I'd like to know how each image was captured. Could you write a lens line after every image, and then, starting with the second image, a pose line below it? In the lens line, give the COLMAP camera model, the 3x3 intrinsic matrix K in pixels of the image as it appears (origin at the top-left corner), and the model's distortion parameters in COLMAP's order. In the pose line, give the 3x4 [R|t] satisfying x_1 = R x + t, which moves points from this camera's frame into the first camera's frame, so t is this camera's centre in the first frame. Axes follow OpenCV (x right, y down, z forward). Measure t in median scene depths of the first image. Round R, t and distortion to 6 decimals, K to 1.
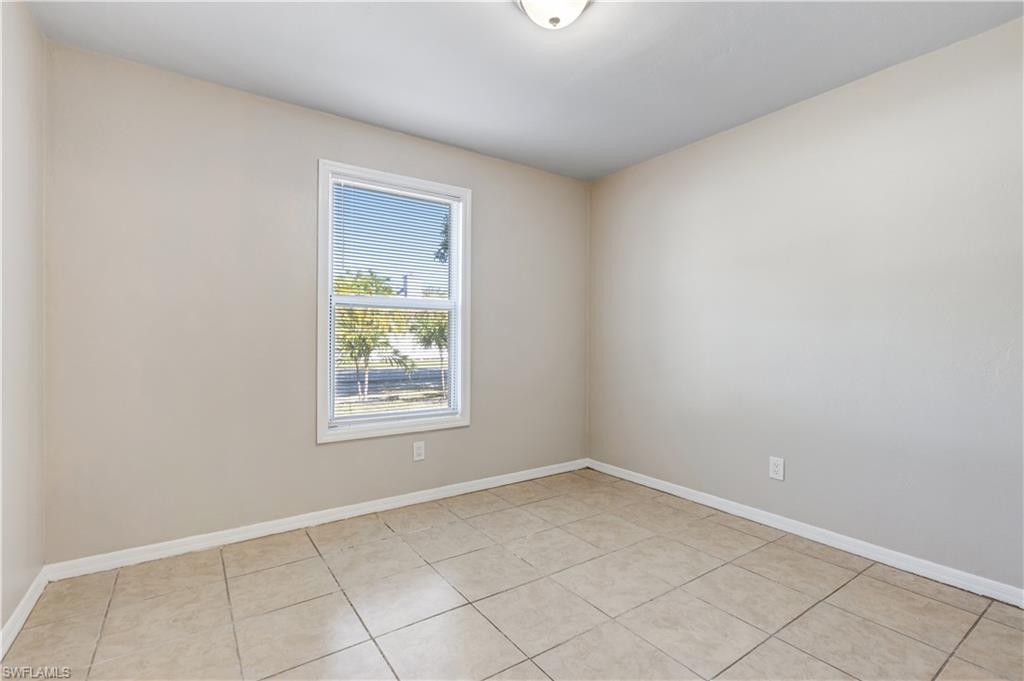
lens RADIAL K [[468.4, 0, 505.4], [0, 468.4, 336.6], [0, 0, 1]] dist [0.005014, -0.000436]
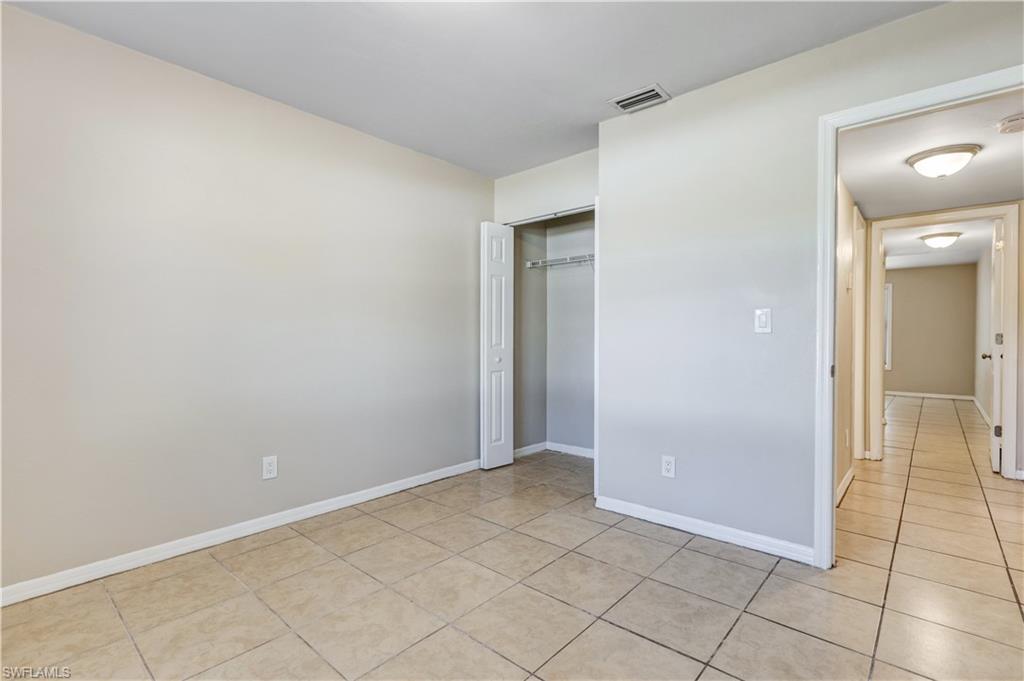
lens RADIAL K [[468.4, 0, 531.2], [0, 468.4, 329.2], [0, 0, 1]] dist [0.005014, -0.000436]
pose [[-0.254710, 0.007793, 0.966986, -0.589045], [-0.006433, 0.999932, -0.009753, -0.000749], [-0.966996, -0.008705, -0.254643, 0.842721]]
